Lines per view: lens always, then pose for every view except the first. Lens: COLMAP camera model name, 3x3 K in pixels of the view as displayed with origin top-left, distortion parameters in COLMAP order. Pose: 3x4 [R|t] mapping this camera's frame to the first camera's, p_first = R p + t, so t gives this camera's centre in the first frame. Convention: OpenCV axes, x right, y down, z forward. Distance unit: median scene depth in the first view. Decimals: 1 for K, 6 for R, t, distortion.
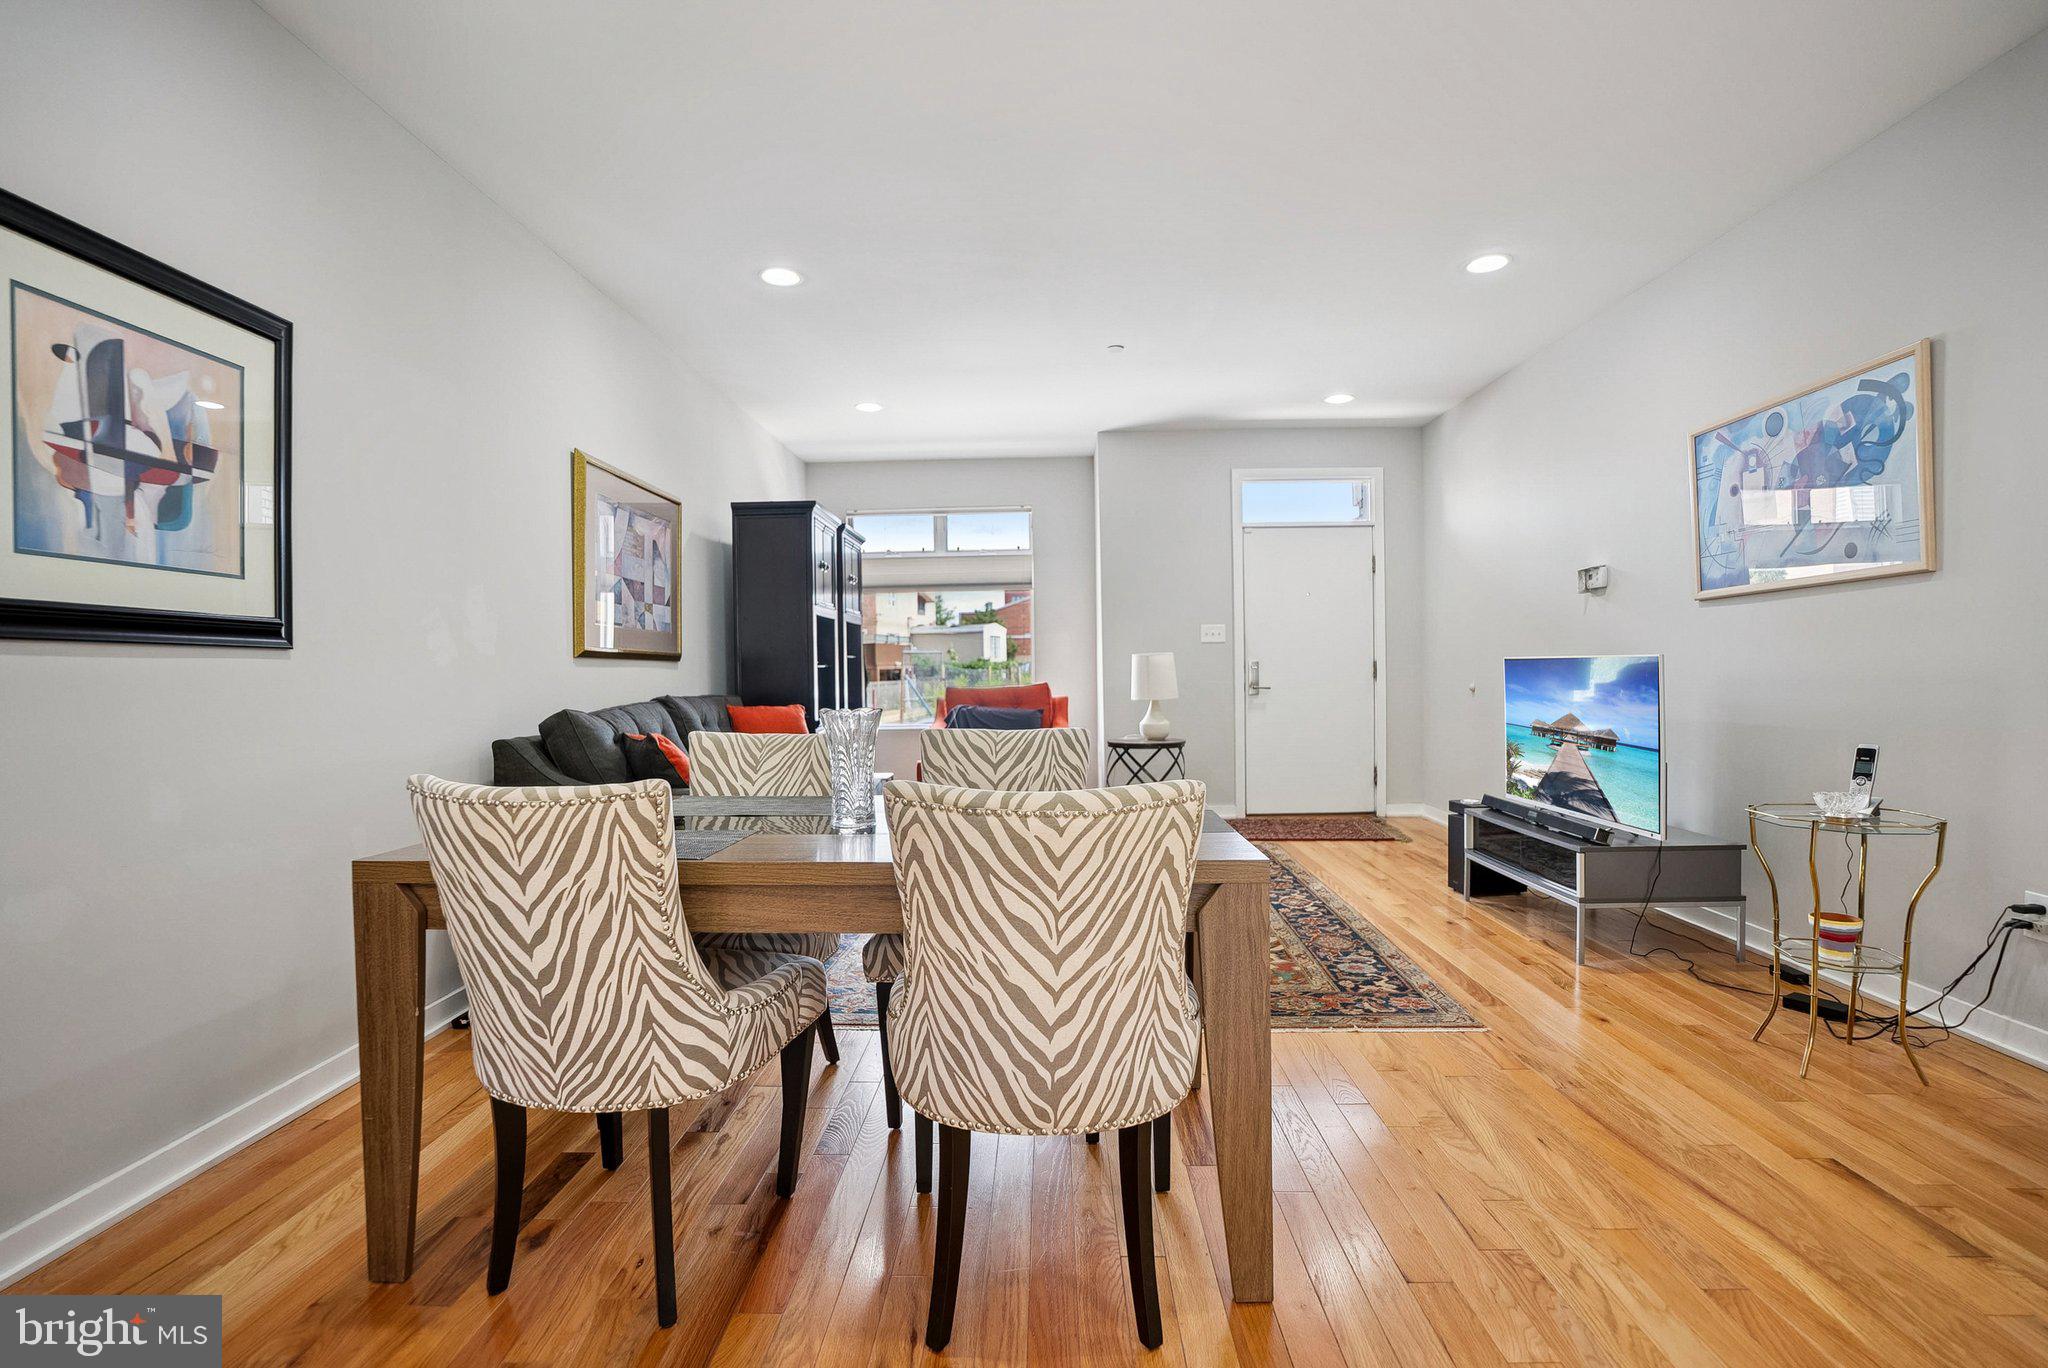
lens RADIAL K [[952.9, 0, 1025.8], [0, 952.9, 675.4], [0, 0, 1]] dist [-0.027113, 0.001102]
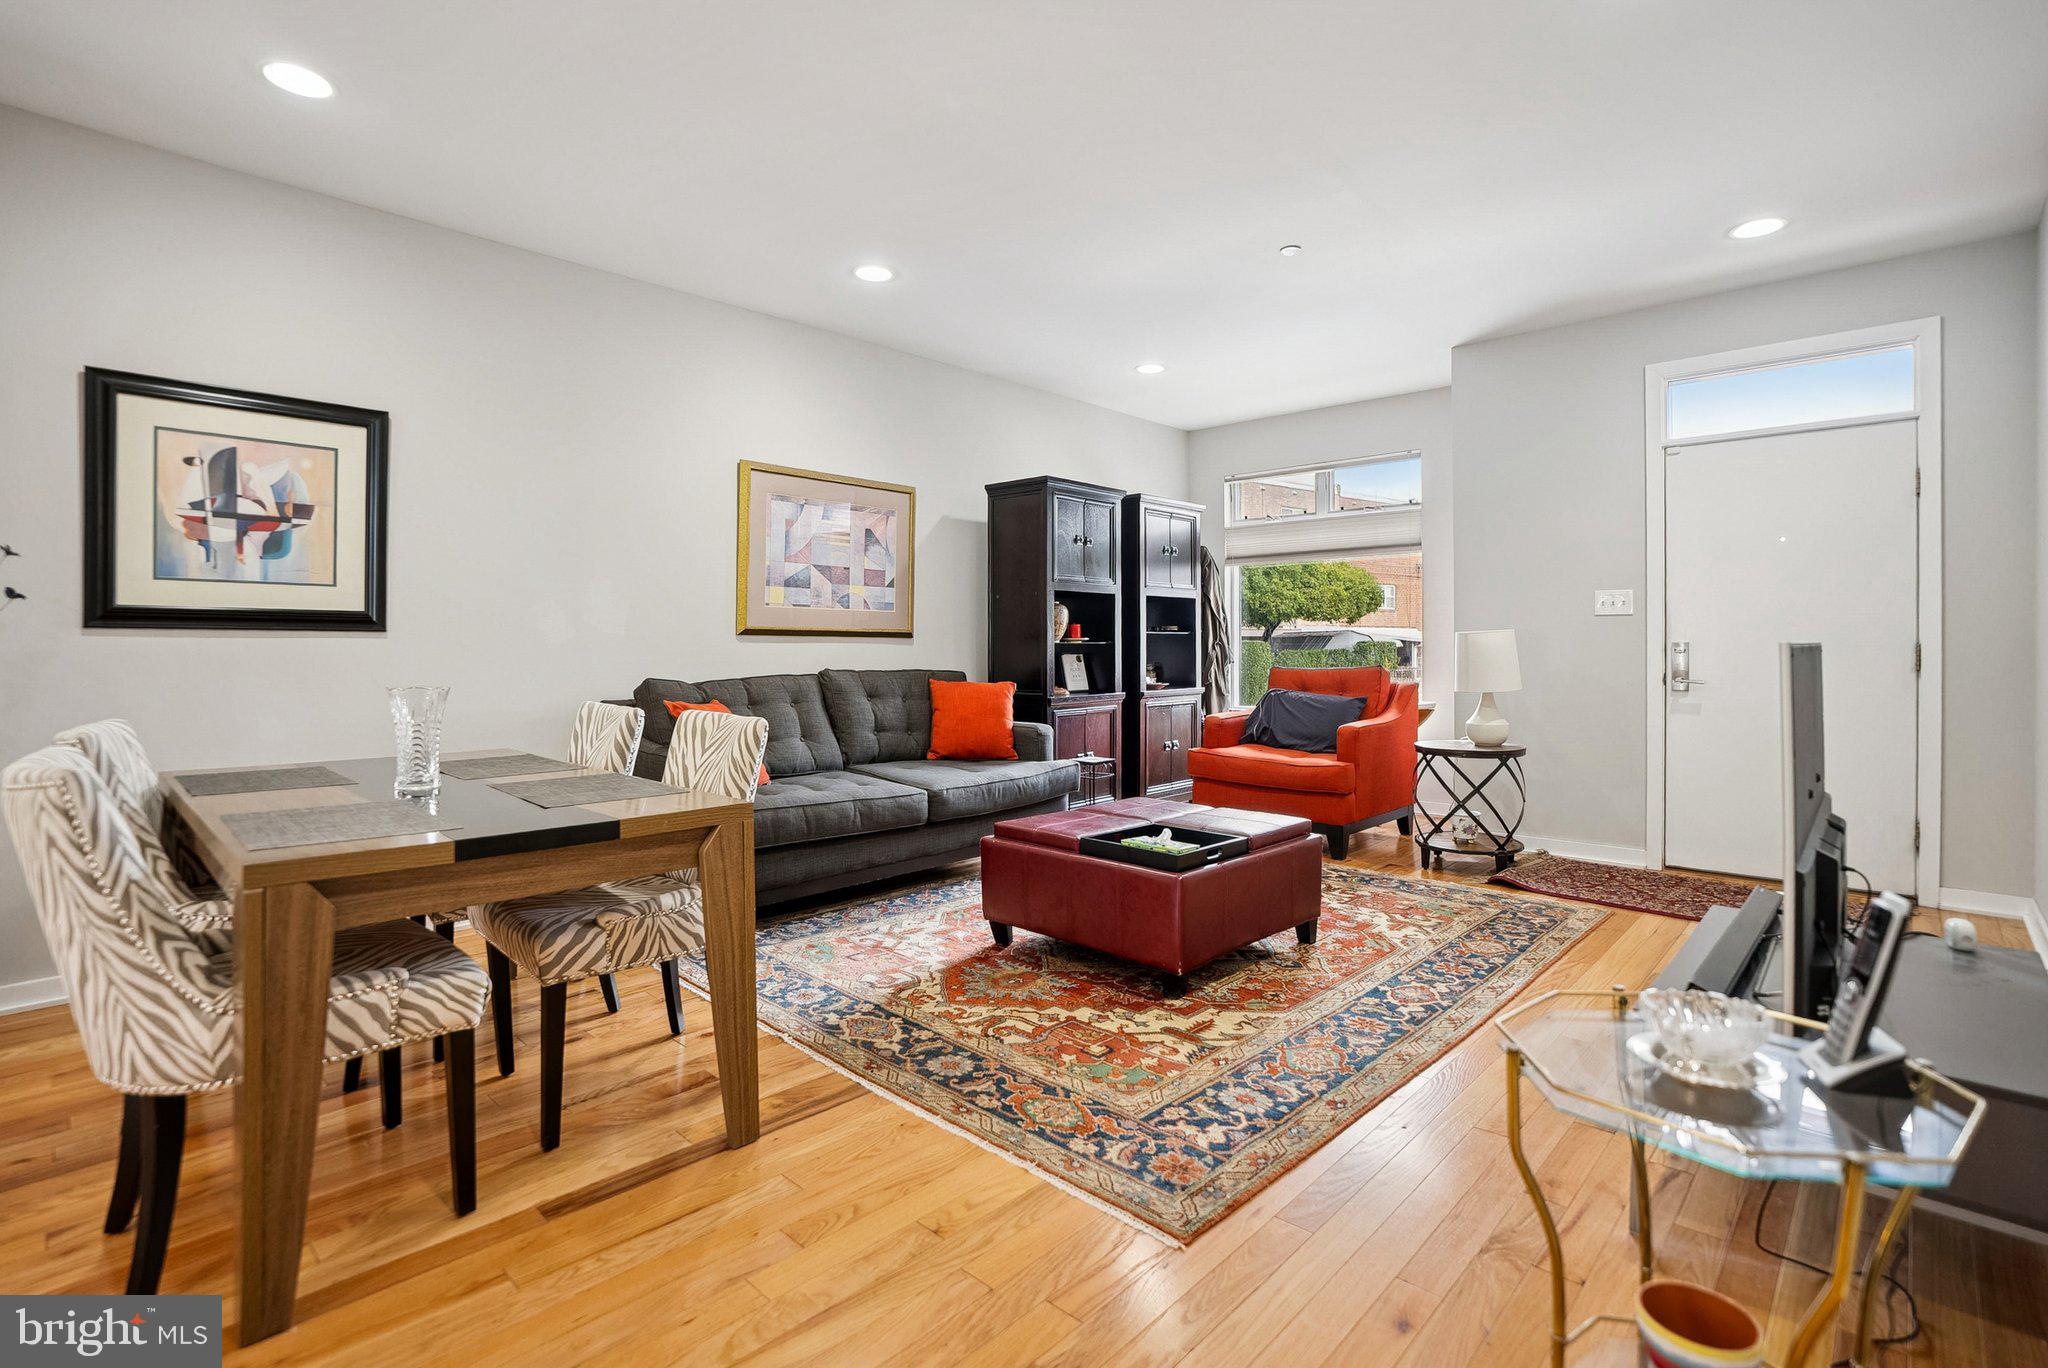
lens RADIAL K [[962.1, 0, 1038.6], [0, 962.1, 650.3], [0, 0, 1]] dist [-0.047506, 0.013800]
pose [[0.748657, 0.015919, -0.662766, 0.707256], [-0.013145, 0.999872, 0.009167, -0.018130], [0.662827, 0.001849, 0.748770, 0.404197]]
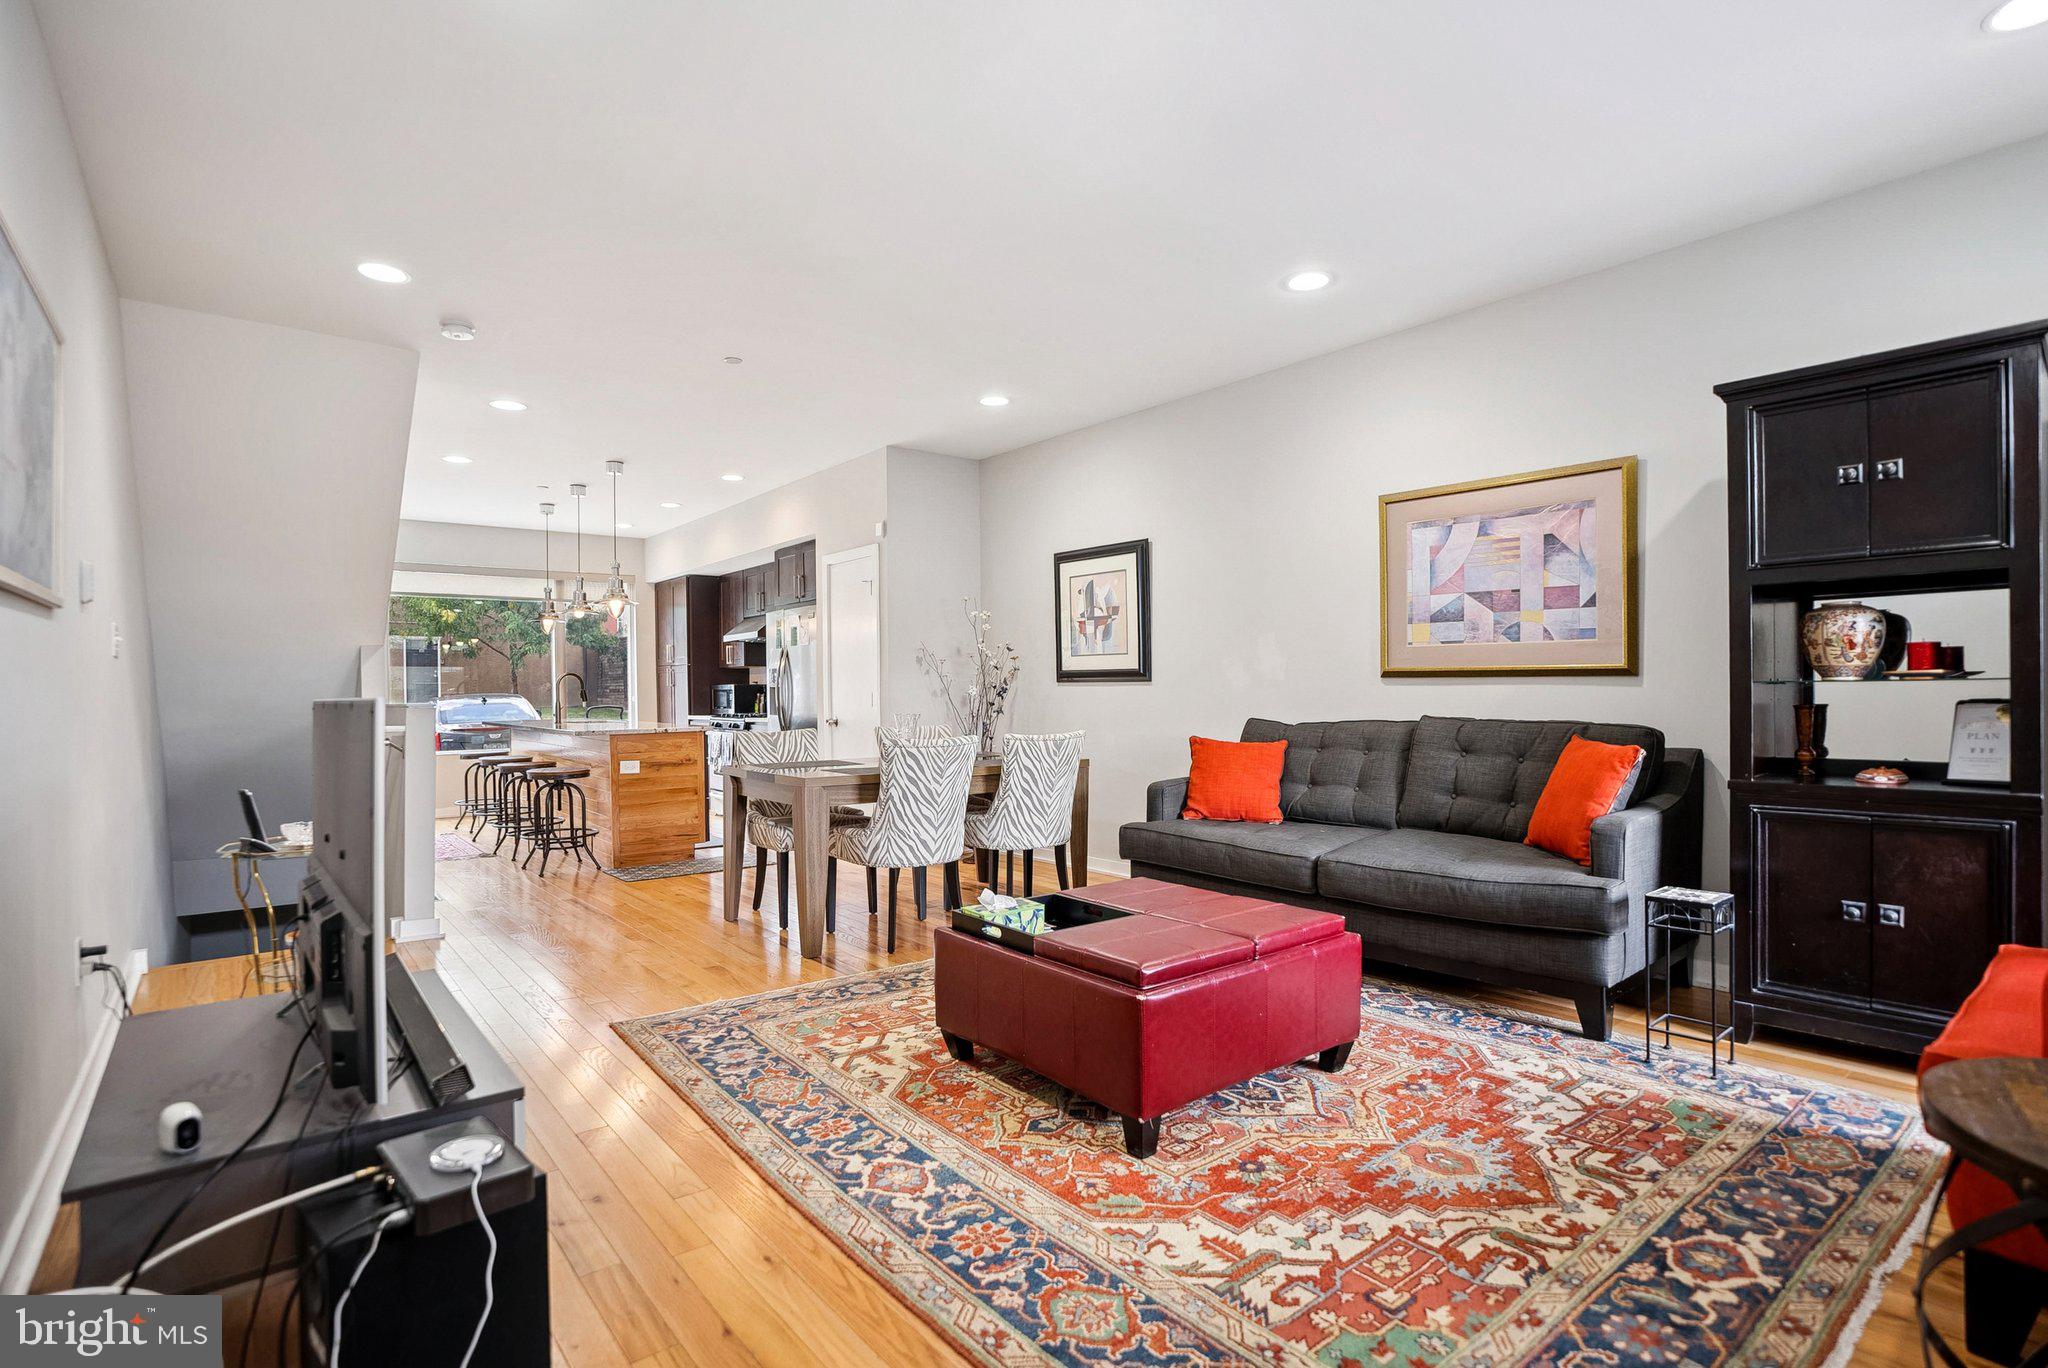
lens RADIAL K [[991.9, 0, 1008.1], [0, 991.9, 696.7], [0, 0, 1]] dist [-0.050063, 0.000433]
pose [[-0.763256, 0.022807, -0.645693, 0.749705], [0.014054, 0.999726, 0.018698, -0.028877], [0.645943, 0.005197, -0.763368, 1.892912]]
